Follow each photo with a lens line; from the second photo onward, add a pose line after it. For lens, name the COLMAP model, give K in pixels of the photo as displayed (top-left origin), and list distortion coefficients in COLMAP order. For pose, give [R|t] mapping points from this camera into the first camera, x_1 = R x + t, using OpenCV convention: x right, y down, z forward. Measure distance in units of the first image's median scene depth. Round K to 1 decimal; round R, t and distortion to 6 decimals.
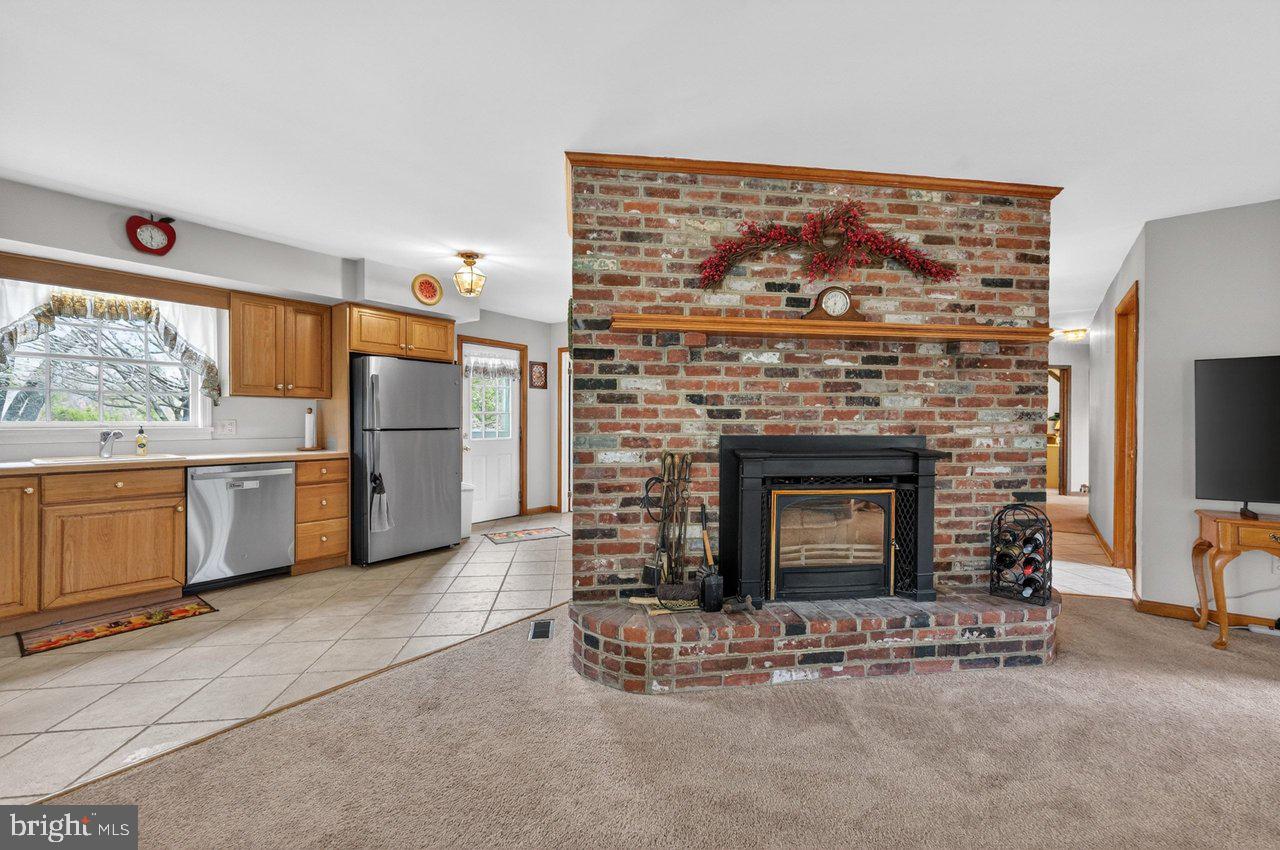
lens RADIAL K [[513.4, 0, 640.0], [0, 513.4, 425.0], [0, 0, 1]] dist [0.000962, -0.000349]
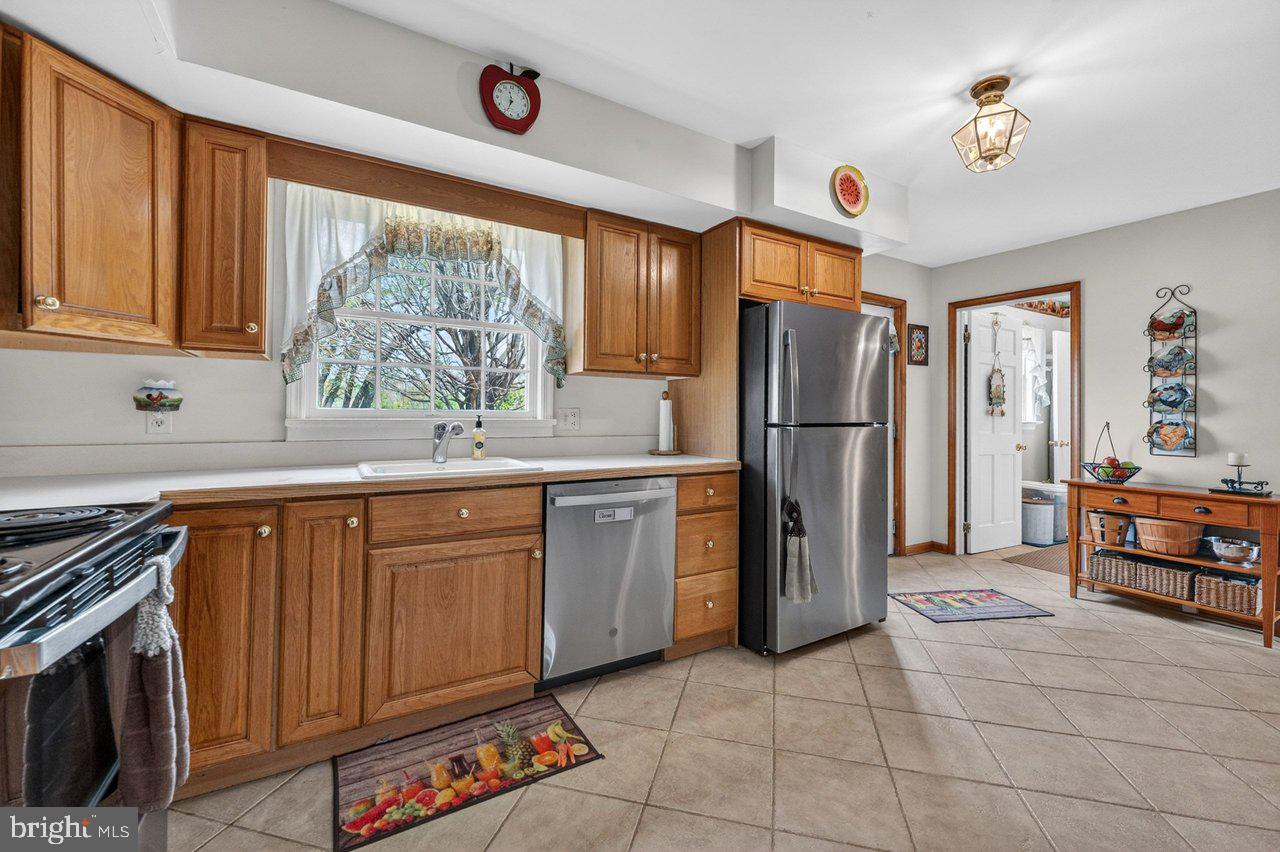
lens RADIAL K [[520.3, 0, 642.2], [0, 520.3, 407.1], [0, 0, 1]] dist [-0.000268, -0.000070]
pose [[0.928207, -0.002046, -0.372058, -0.518454], [-0.007473, 0.999681, -0.024141, 0.005002], [0.371988, 0.025189, 0.927896, 0.446111]]
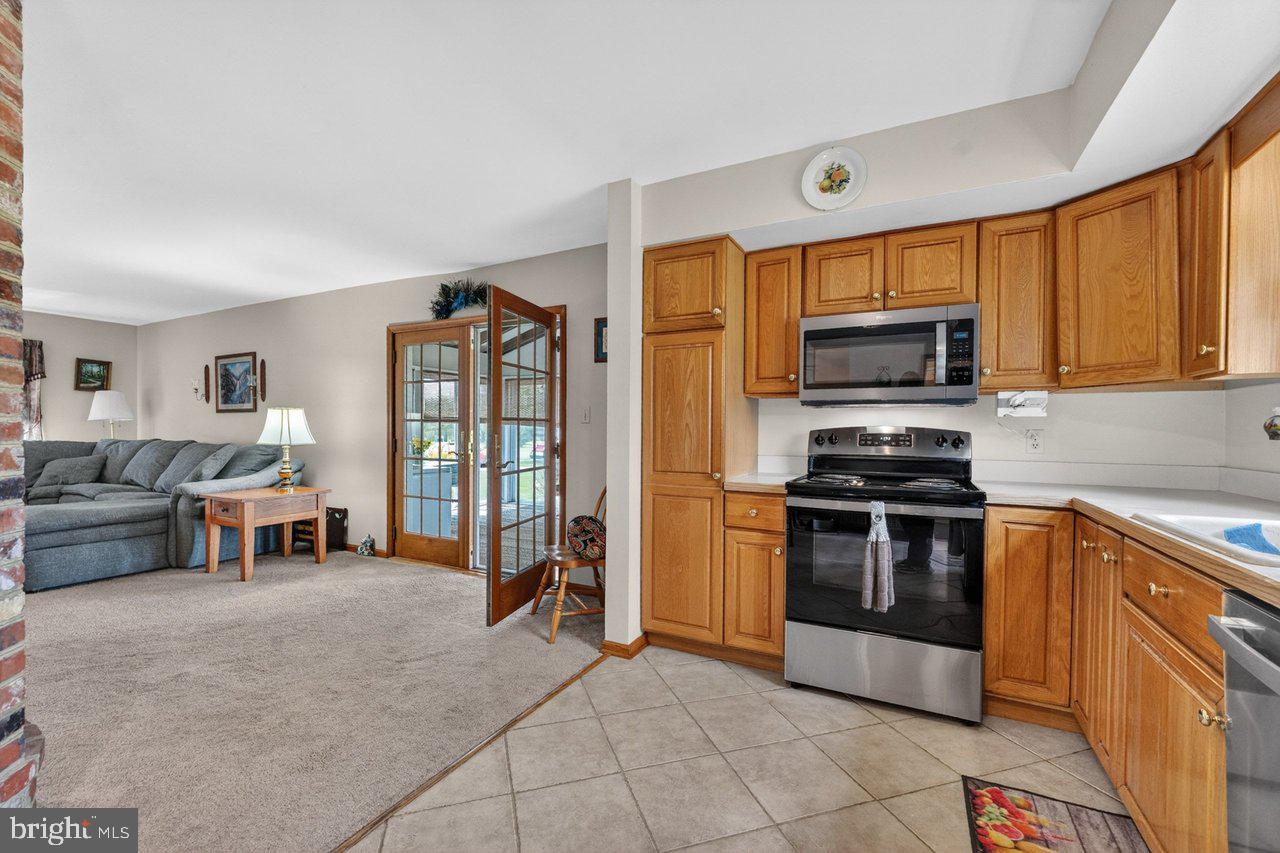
lens RADIAL K [[534.3, 0, 639.6], [0, 534.3, 434.7], [0, 0, 1]] dist [0.000575, 0.000091]
pose [[-0.984386, -0.008636, -0.175814, -0.471535], [-0.011907, 0.999775, 0.017561, -0.006387], [0.175622, 0.019380, -0.984267, 1.168747]]
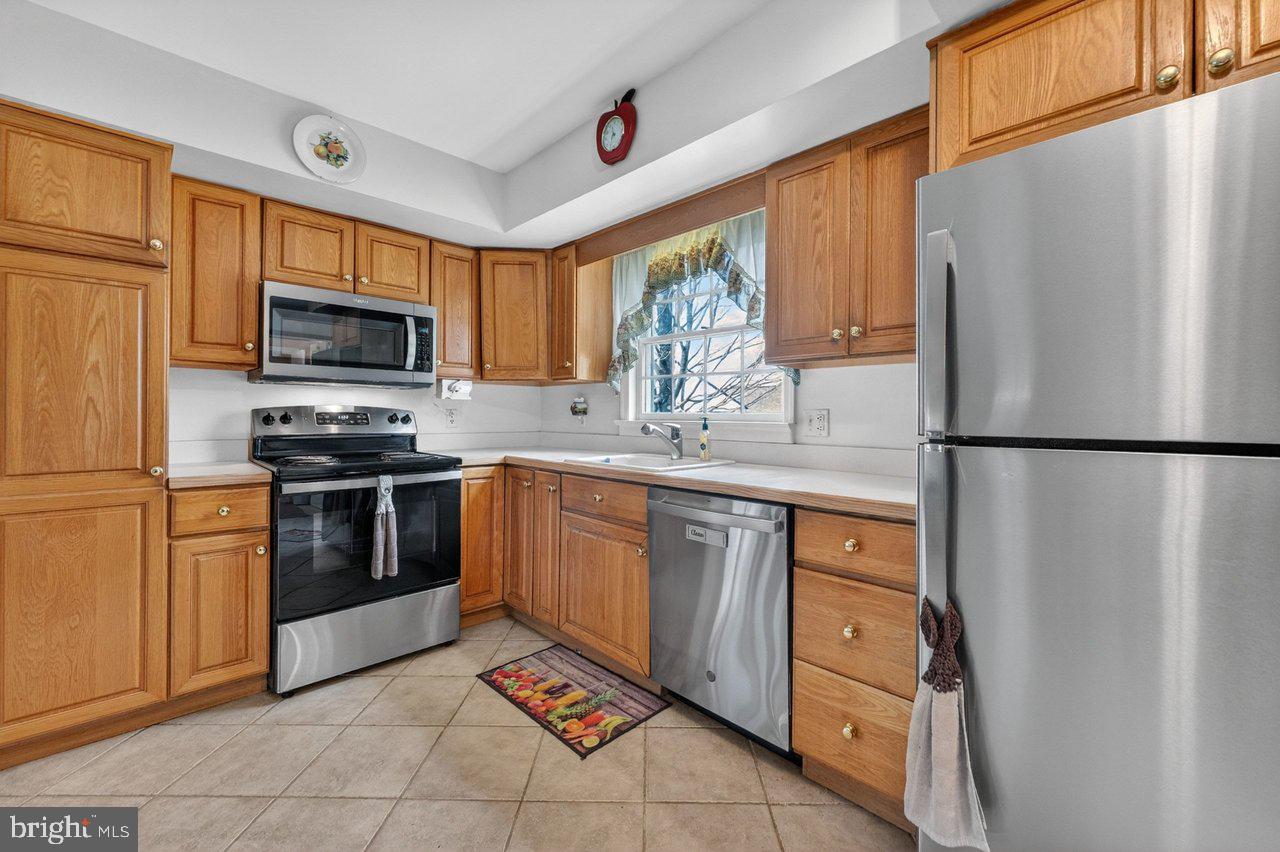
lens RADIAL K [[517.0, 0, 645.0], [0, 517.0, 413.0], [0, 0, 1]] dist [0.000118, 0.000032]
pose [[-0.137973, -0.006684, -0.990413, -0.258740], [-0.016446, 0.999855, -0.004456, -0.001380], [0.990299, 0.015674, -0.138063, 1.016214]]
